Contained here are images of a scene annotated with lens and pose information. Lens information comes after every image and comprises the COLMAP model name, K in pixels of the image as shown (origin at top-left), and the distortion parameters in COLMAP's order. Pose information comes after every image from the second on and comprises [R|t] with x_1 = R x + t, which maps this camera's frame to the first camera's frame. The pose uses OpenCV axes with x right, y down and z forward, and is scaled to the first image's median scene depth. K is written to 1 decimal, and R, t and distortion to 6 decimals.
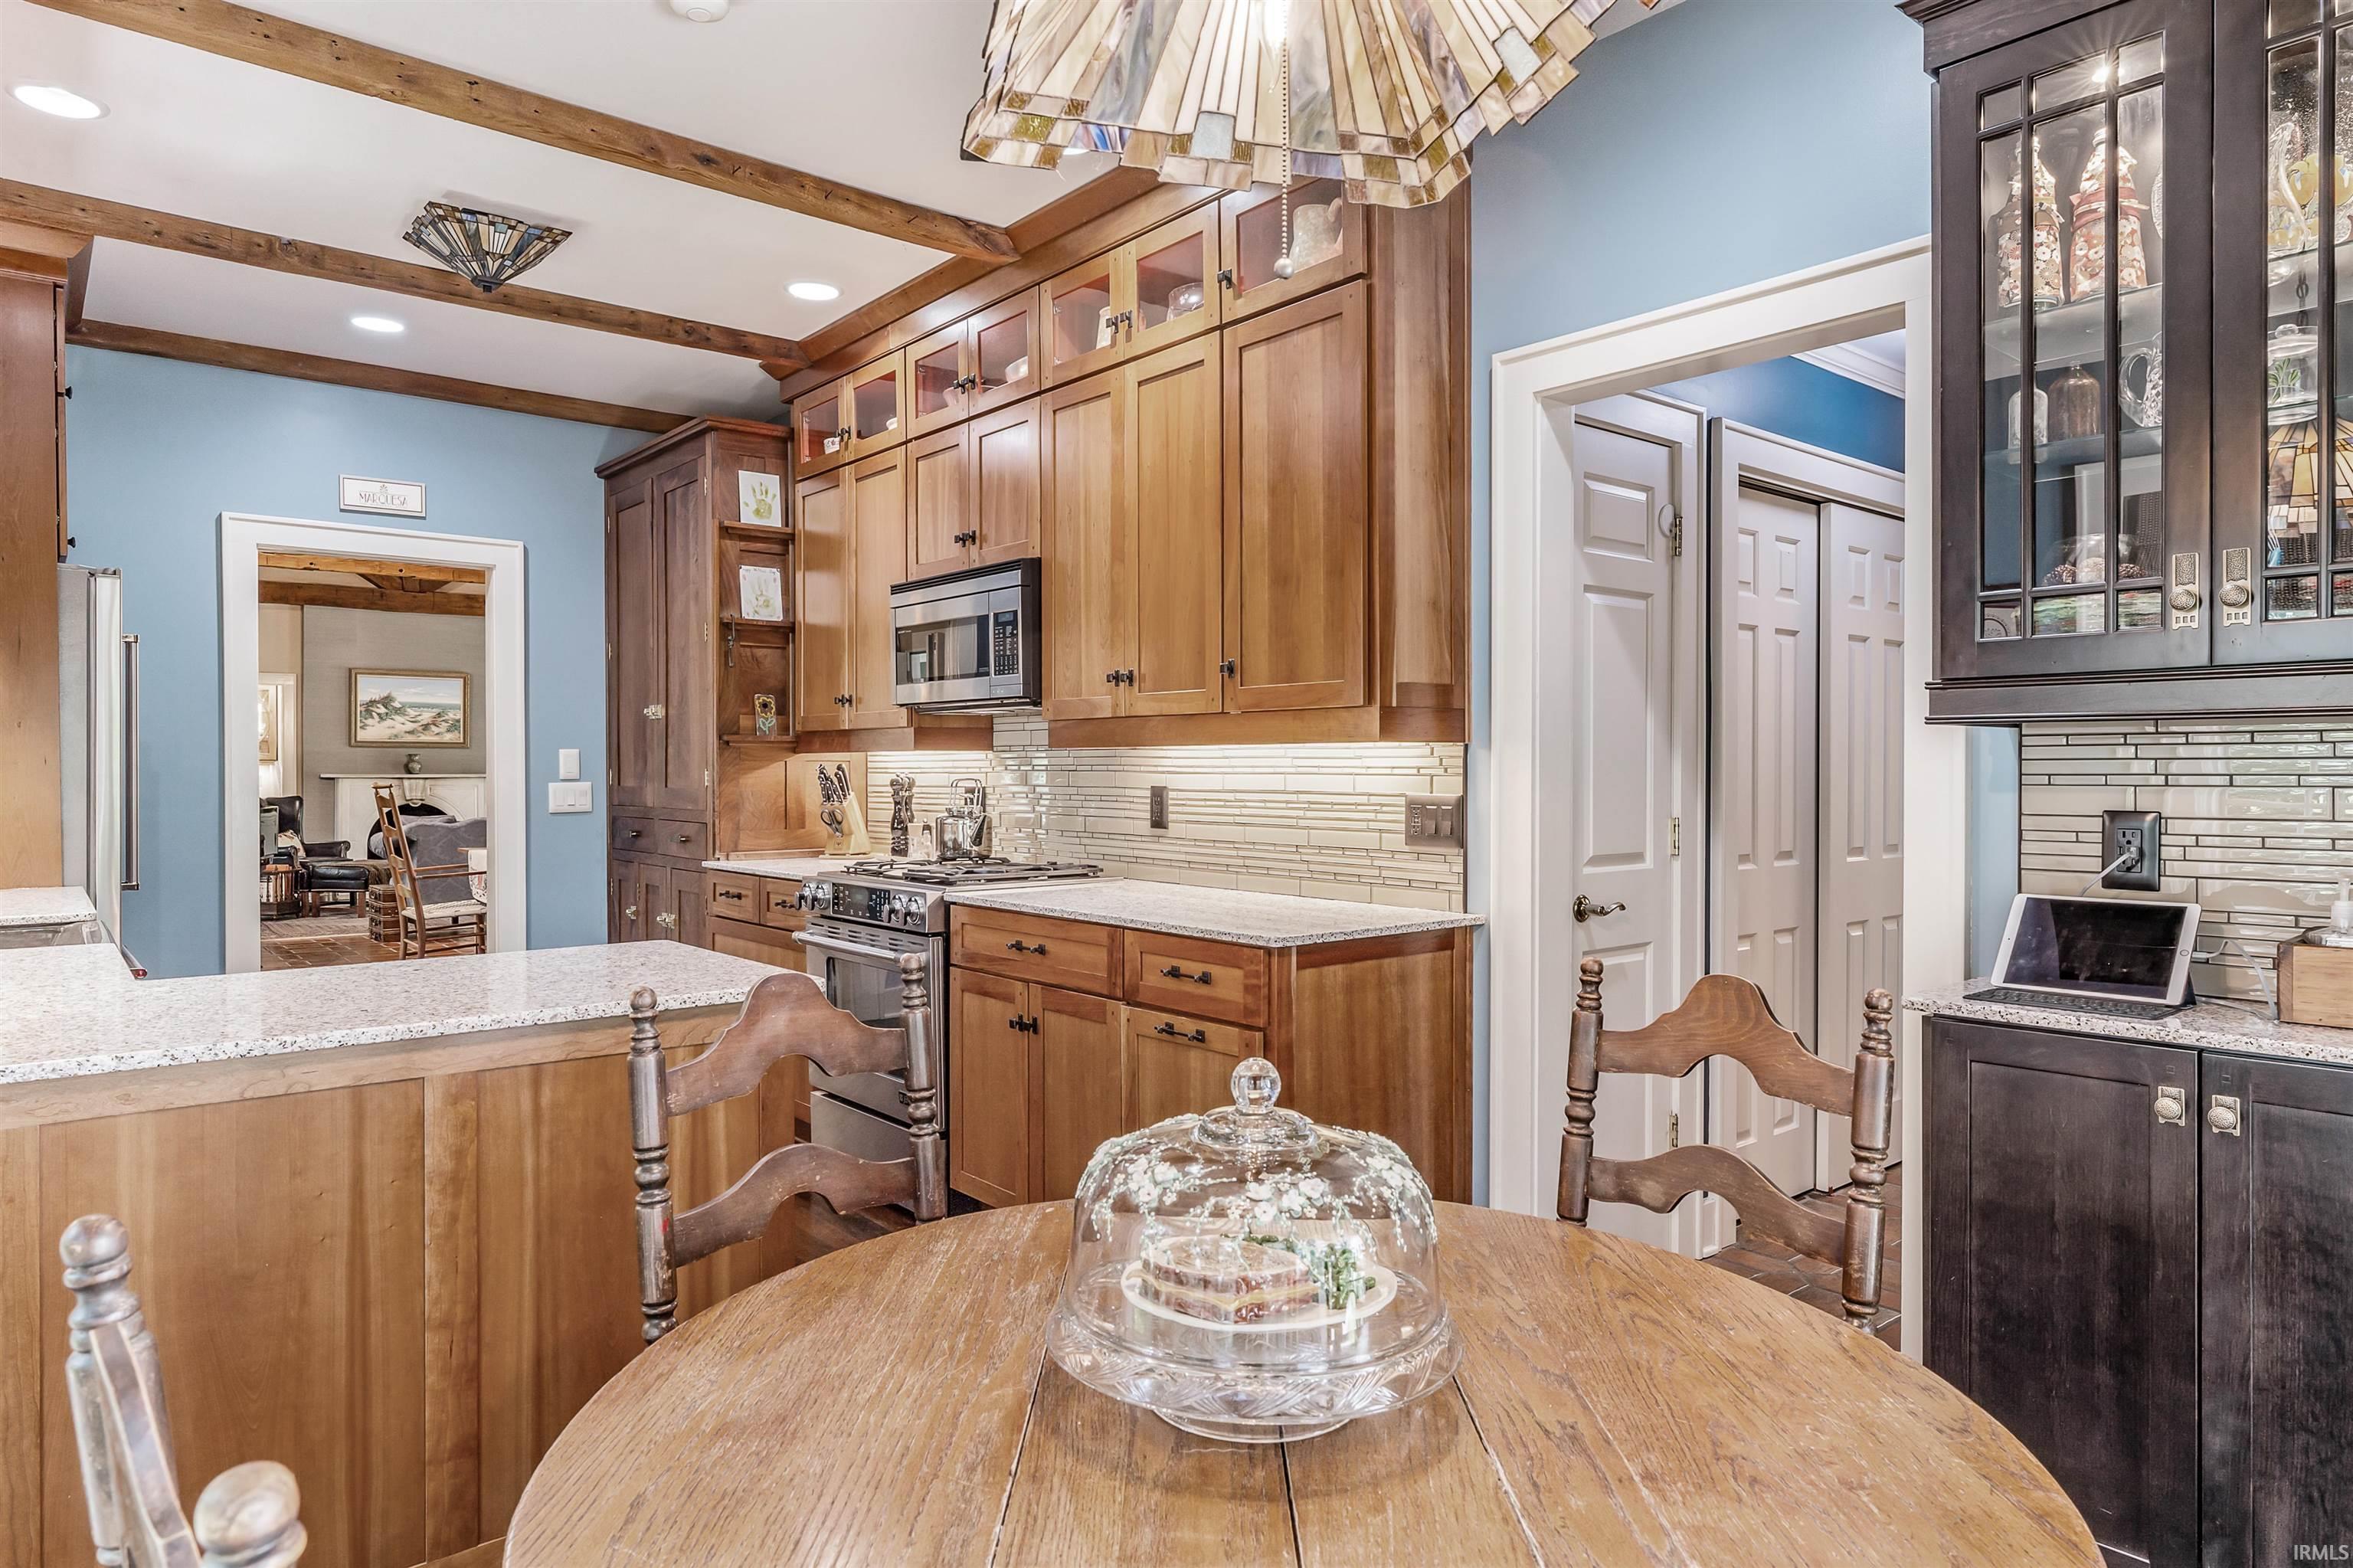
lens RADIAL K [[1412.2, 0, 1176.5], [0, 1412.2, 784.0], [0, 0, 1]] dist [0.001082, 0.000624]
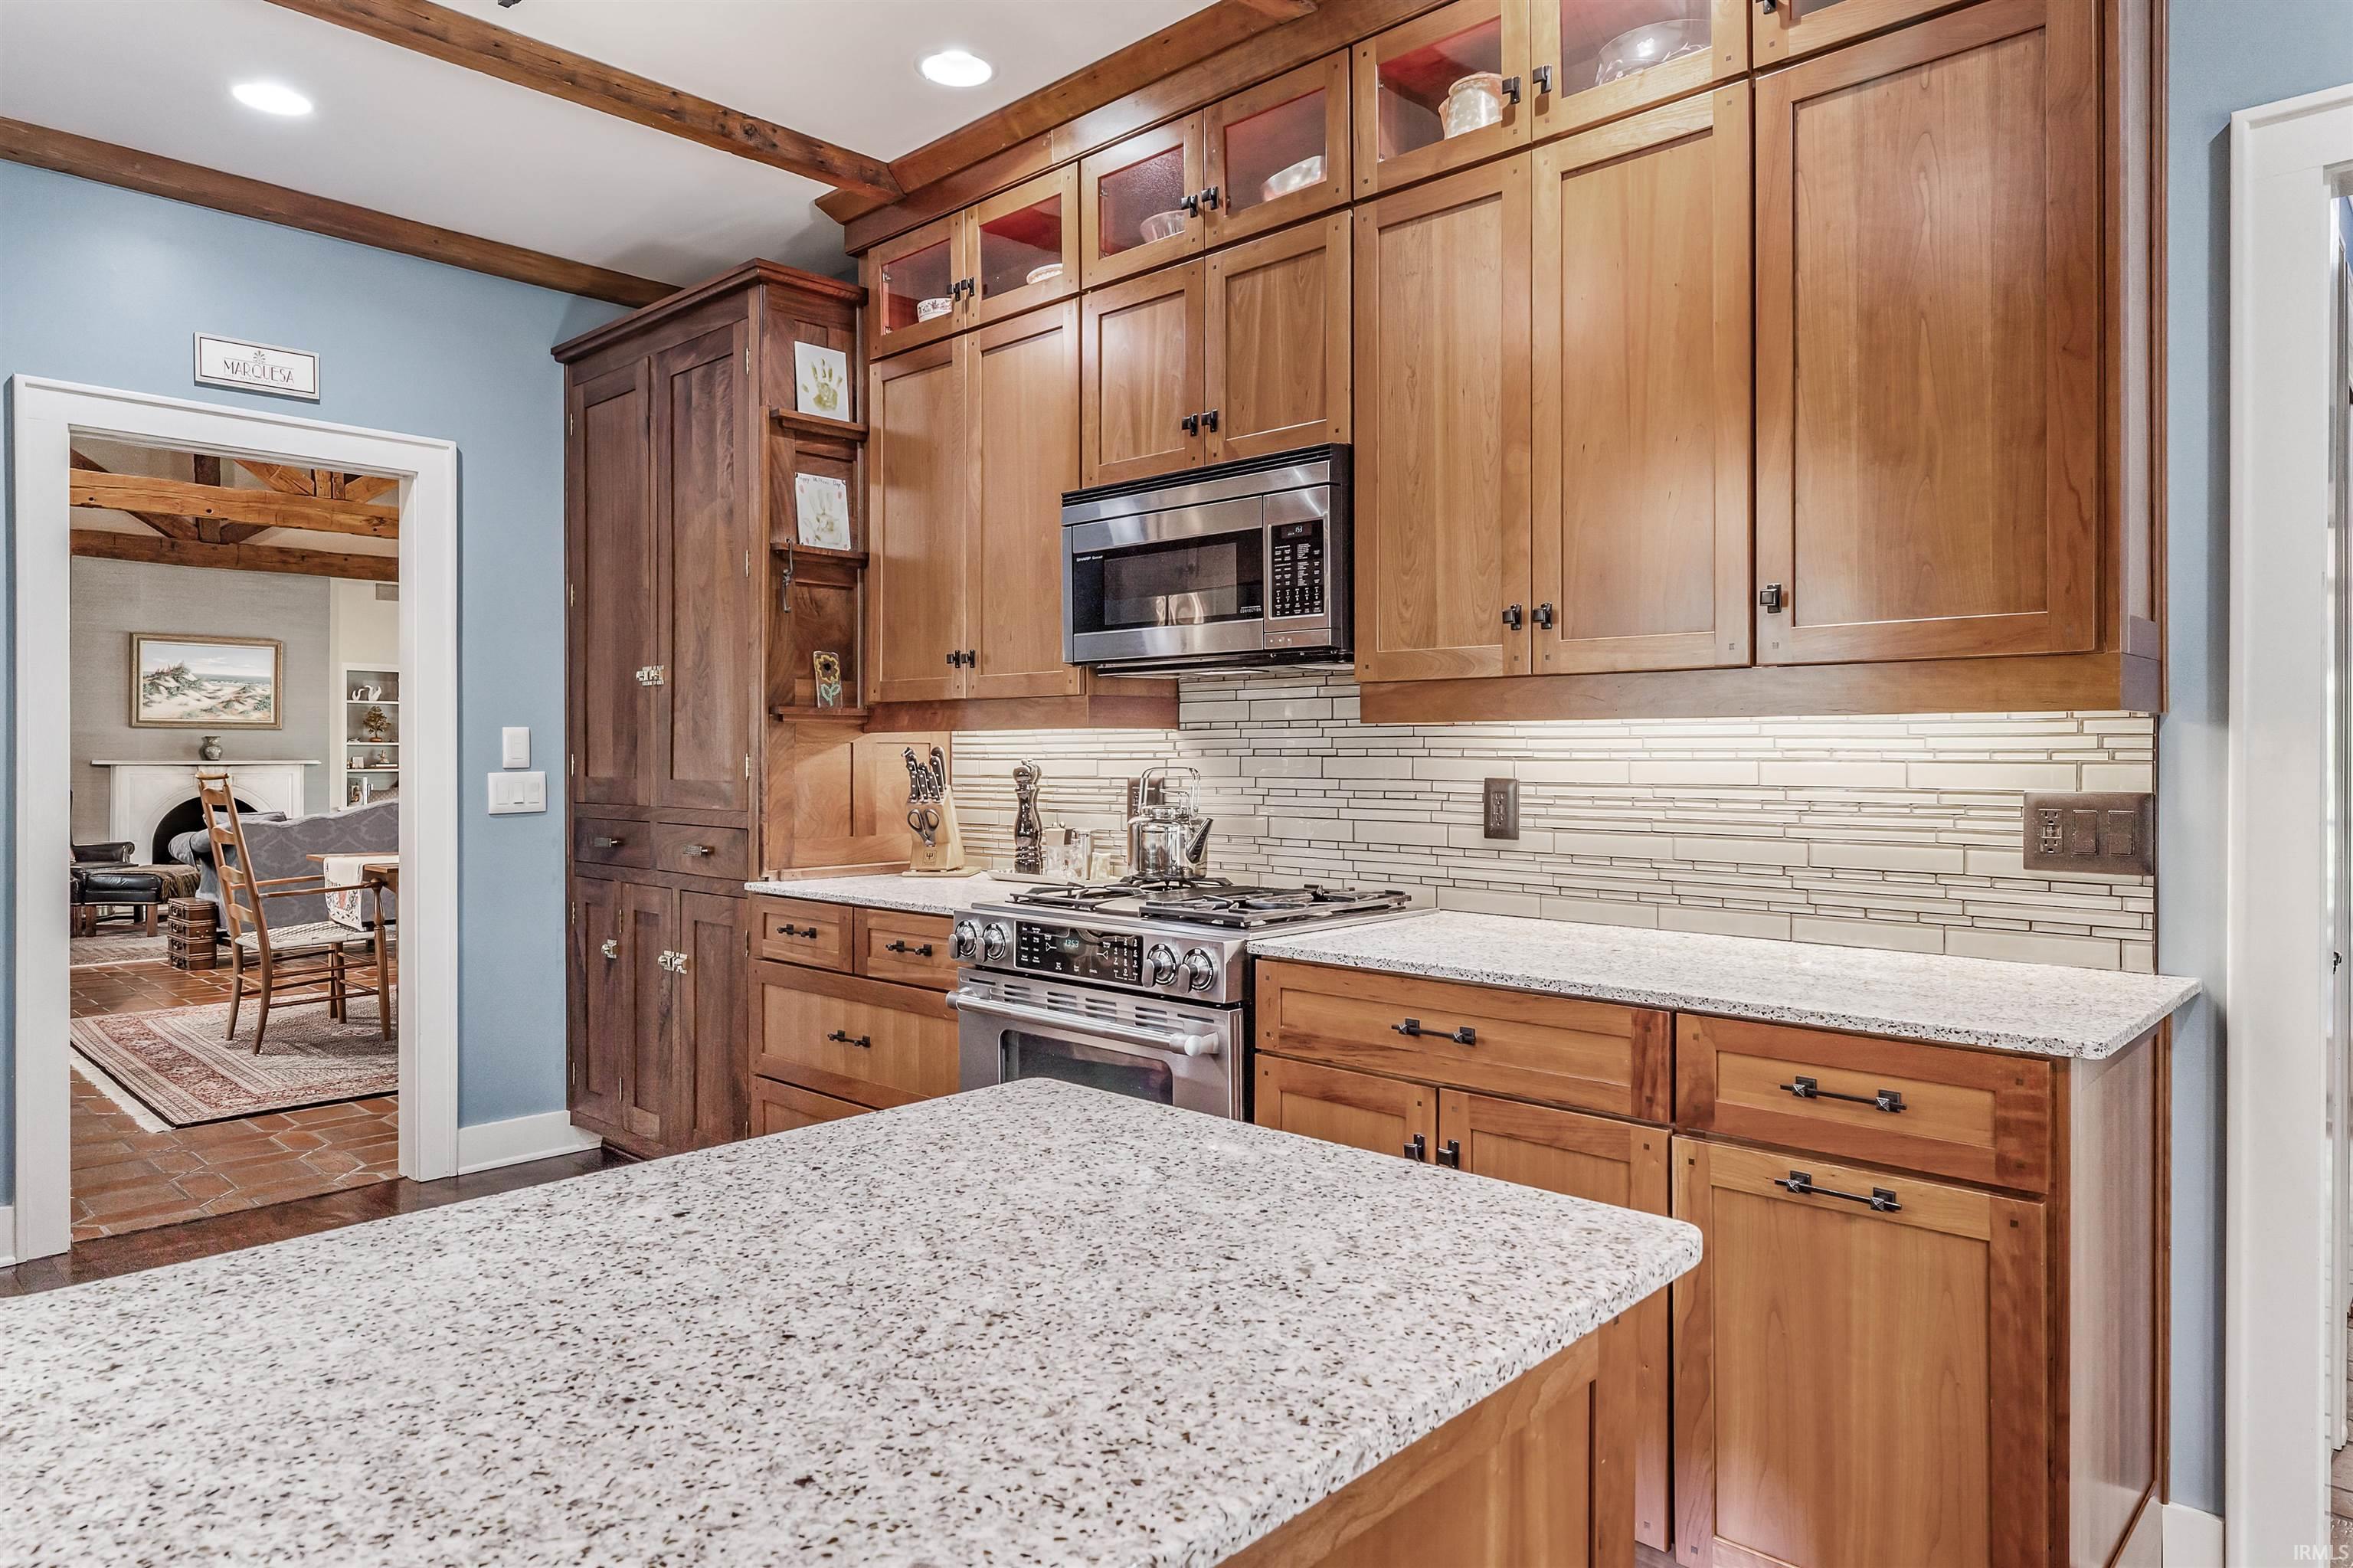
lens RADIAL K [[1417.9, 0, 1178.2], [0, 1417.9, 755.6], [0, 0, 1]] dist [-0.001551, 0.000086]
pose [[0.992144, 0.000271, 0.125100, -0.206858], [0.001002, 0.999948, -0.010117, -0.002136], [-0.125097, 0.010163, 0.992093, 0.258030]]
